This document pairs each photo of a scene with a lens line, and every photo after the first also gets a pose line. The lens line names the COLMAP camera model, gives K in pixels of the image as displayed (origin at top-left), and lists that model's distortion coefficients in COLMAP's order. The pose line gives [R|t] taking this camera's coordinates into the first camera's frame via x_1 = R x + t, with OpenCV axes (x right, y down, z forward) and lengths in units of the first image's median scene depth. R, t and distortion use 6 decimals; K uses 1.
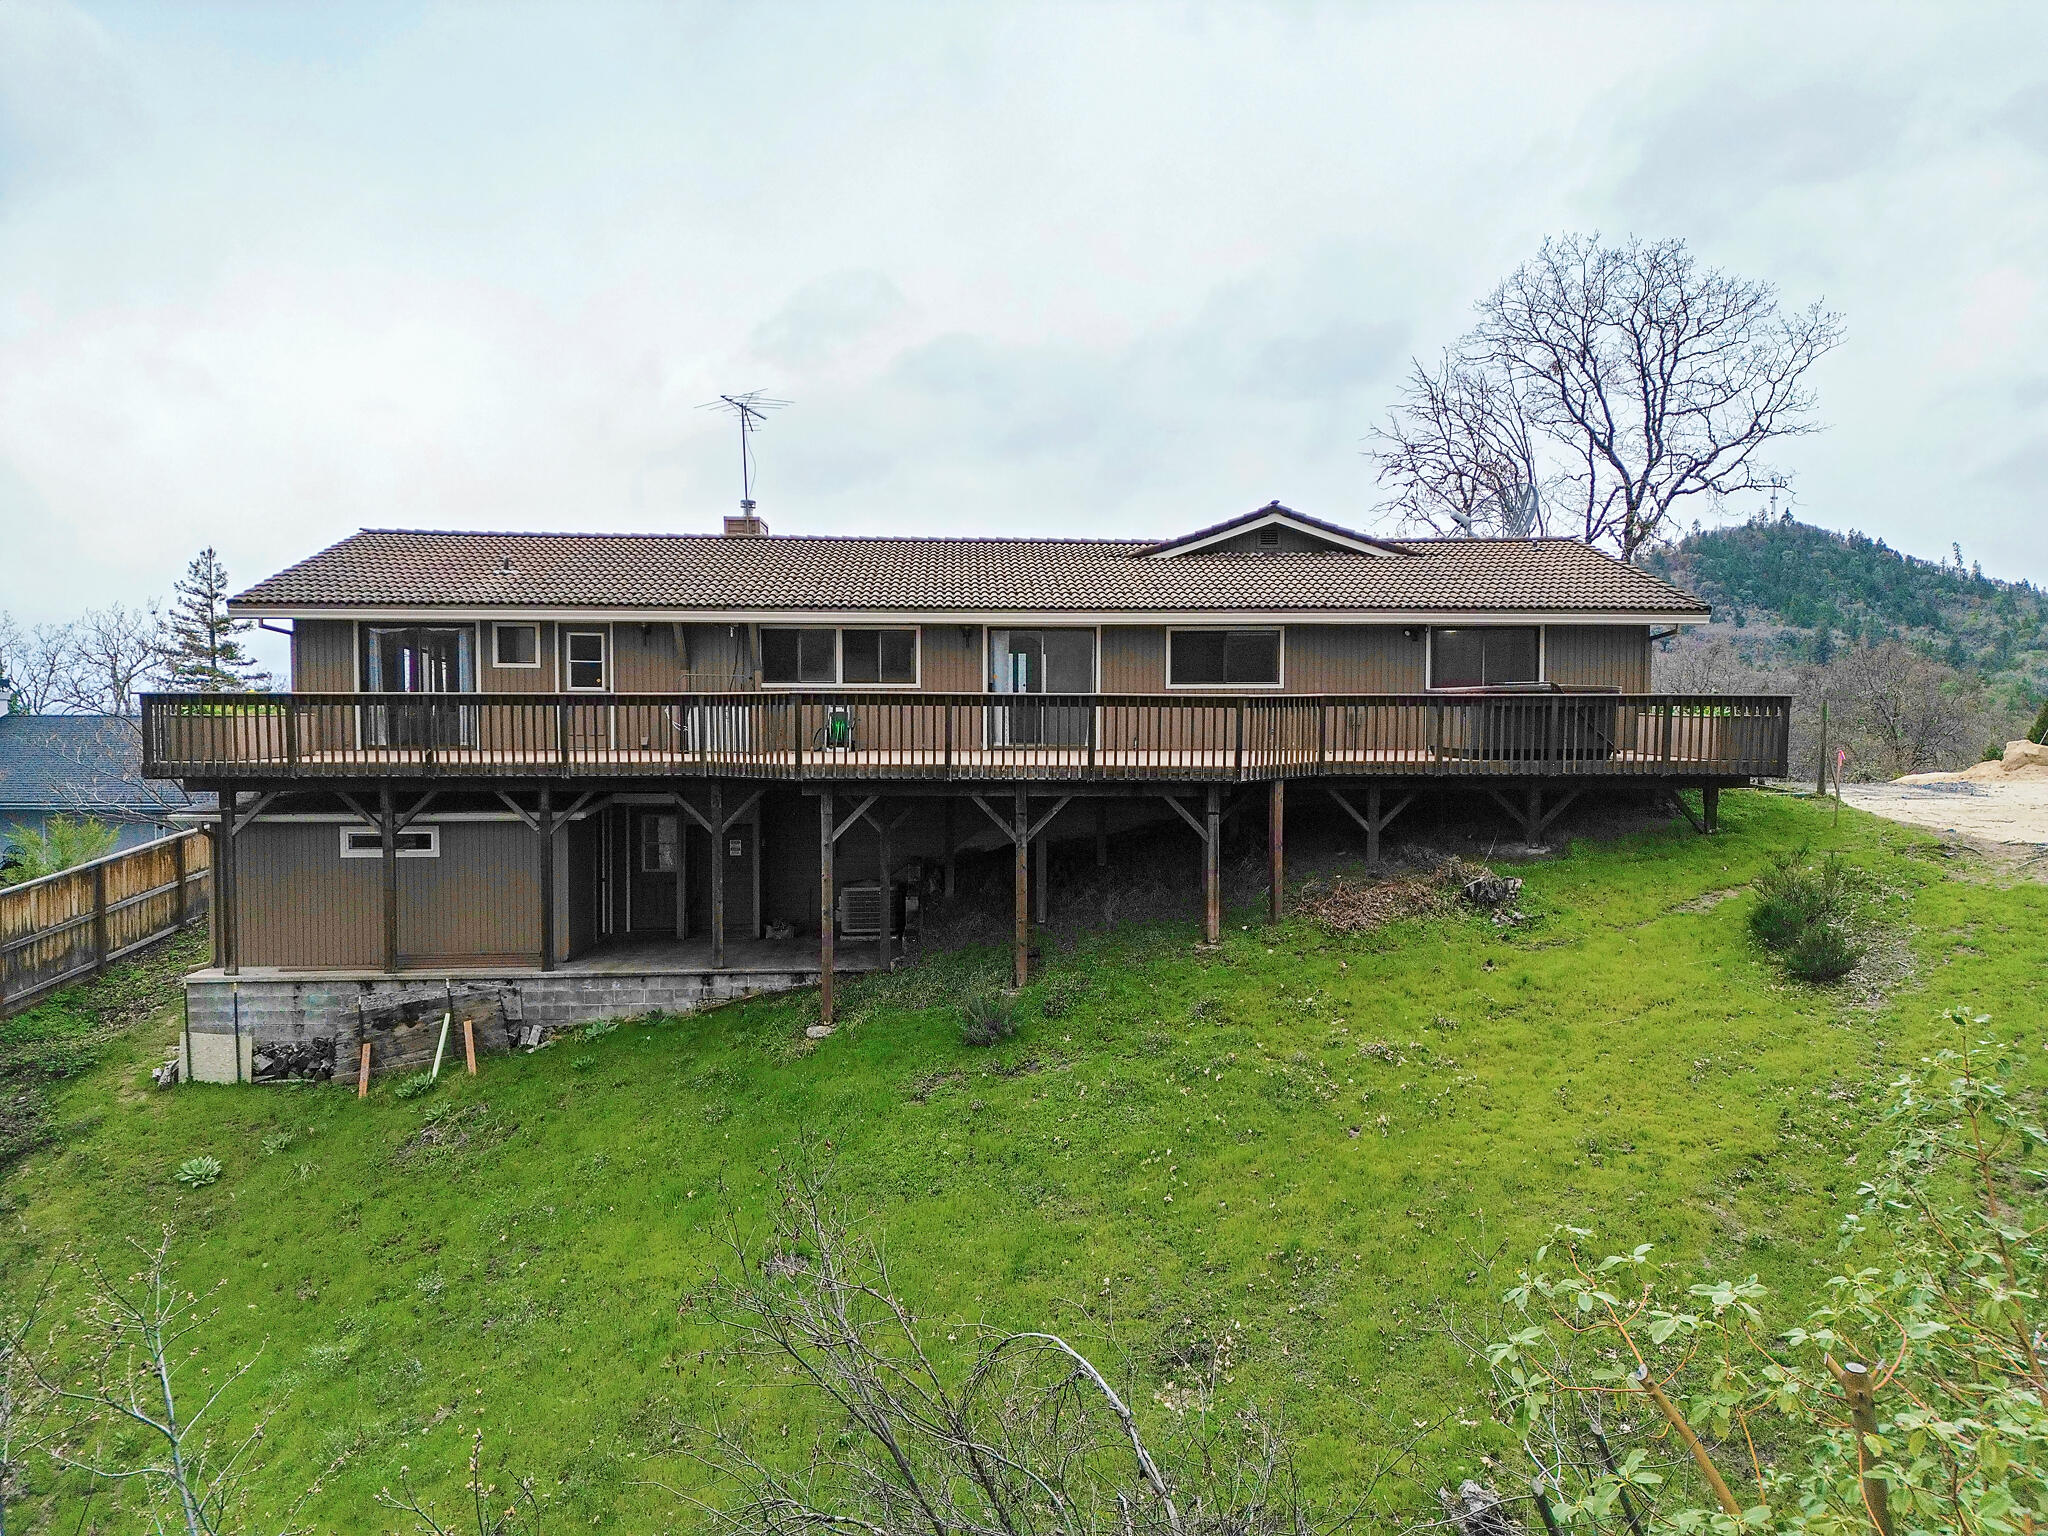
lens RADIAL K [[1416.2, 0, 1020.8], [0, 1416.2, 763.0], [0, 0, 1]] dist [0.058339, -0.048921]
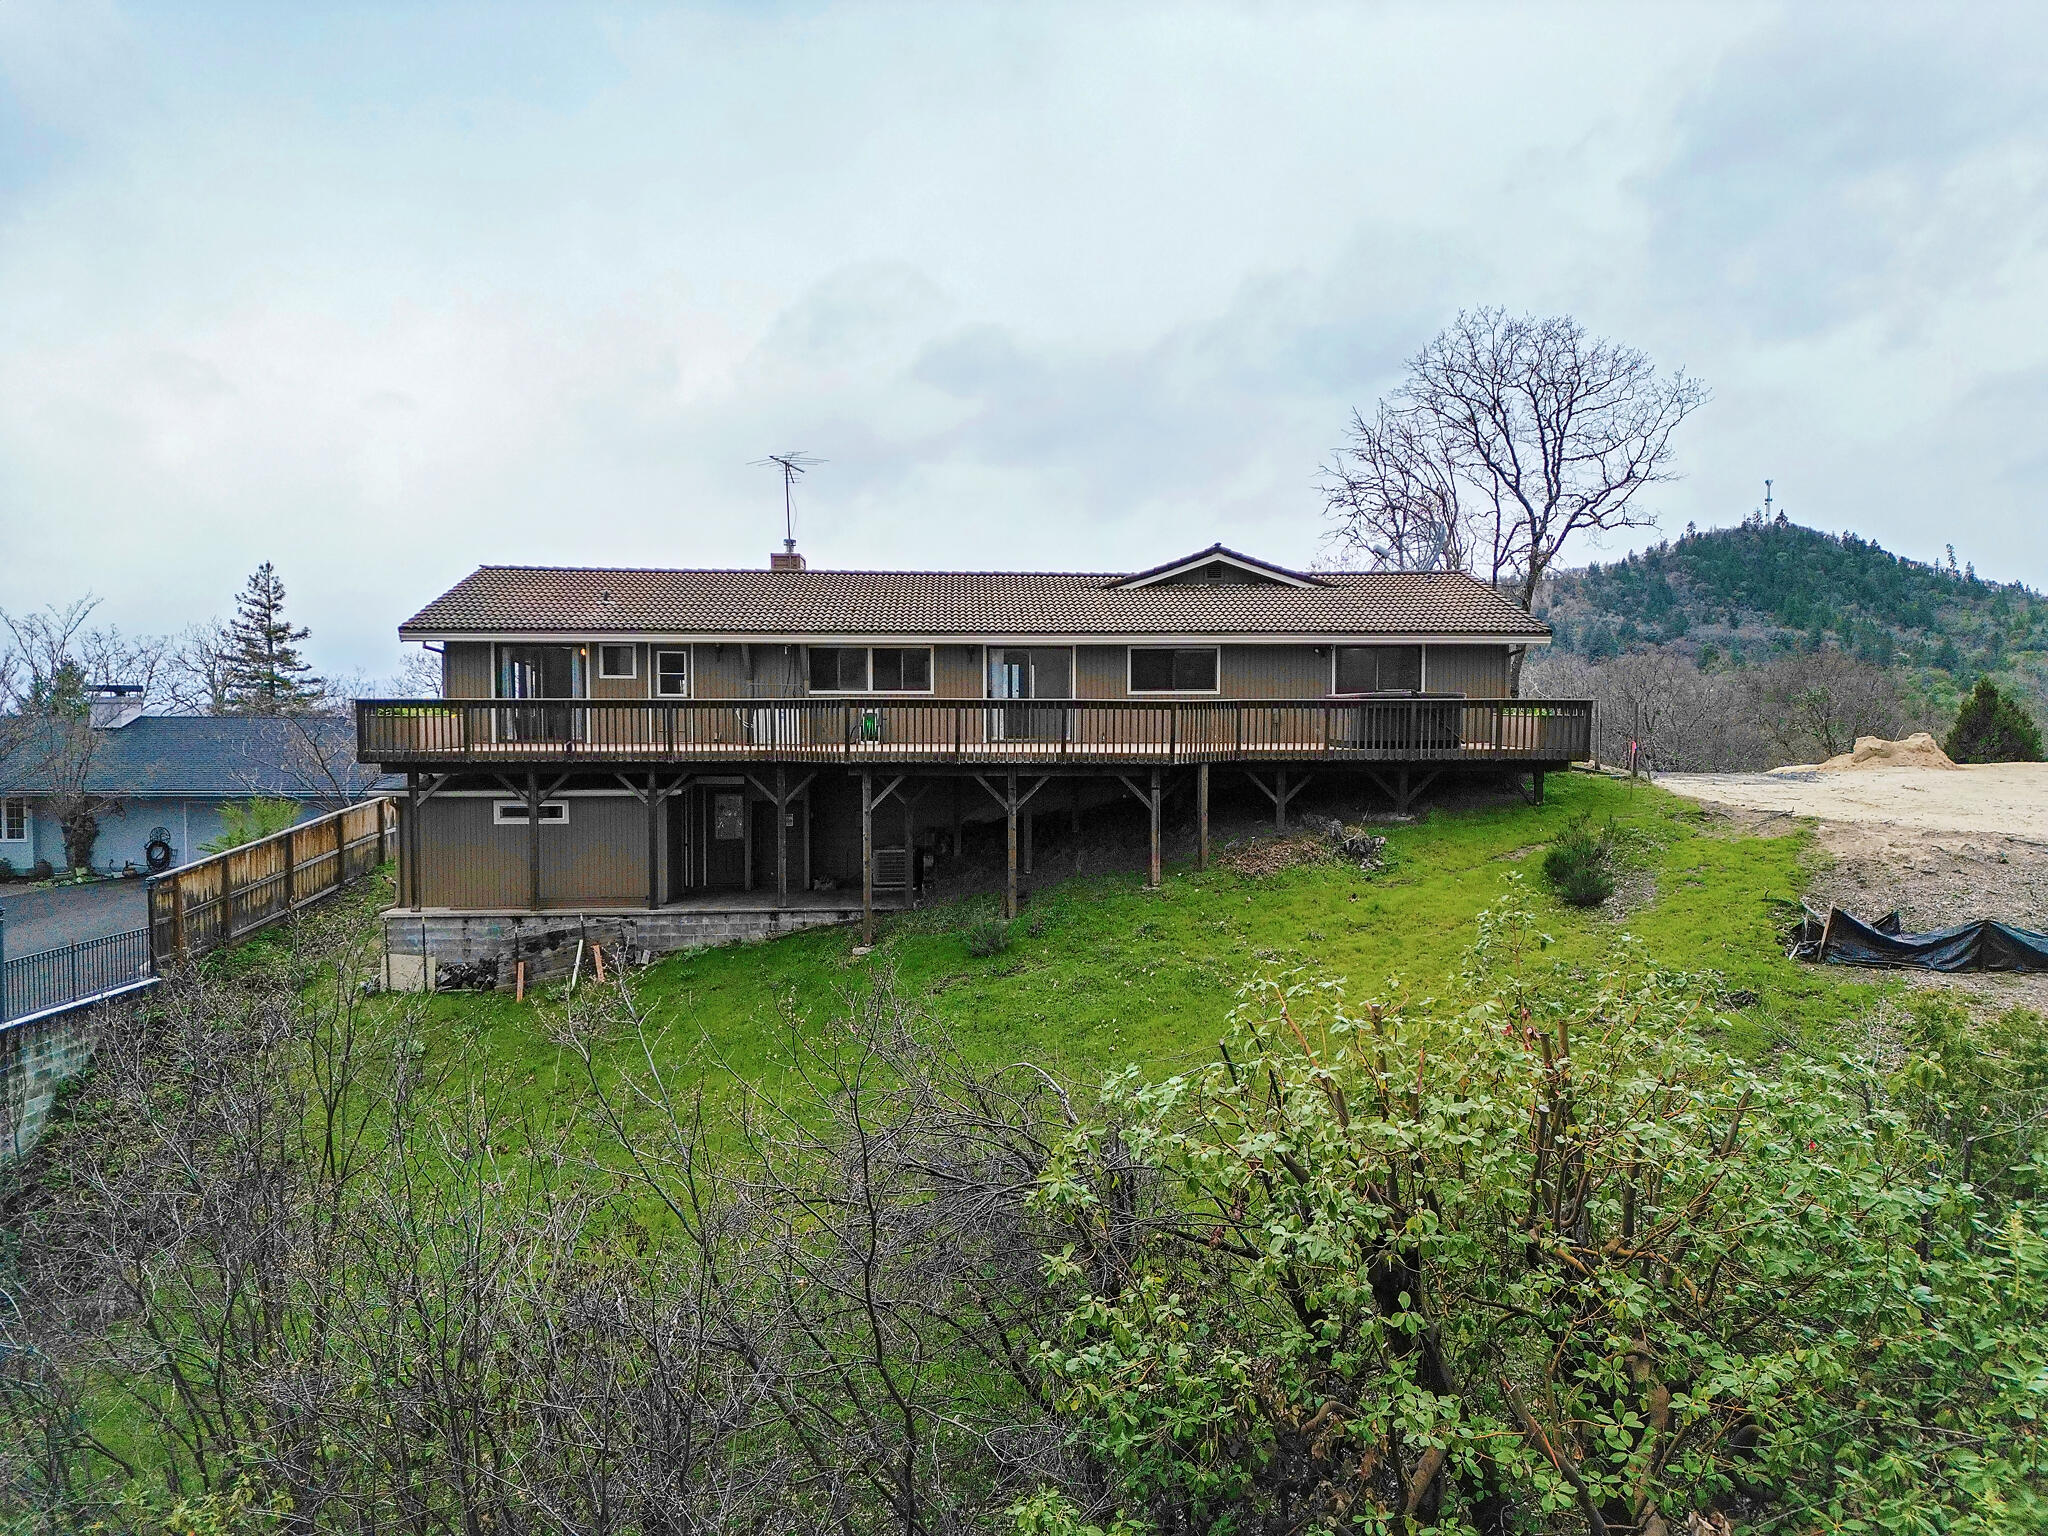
lens RADIAL K [[1412.8, 0, 1021.5], [0, 1412.8, 764.5], [0, 0, 1]] dist [0.067355, -0.057690]
pose [[0.999999, -0.000959, 0.000861, 0.007740], [0.000959, 1.000000, 0.000073, 0.011992], [-0.000861, -0.000073, 1.000000, -0.320437]]
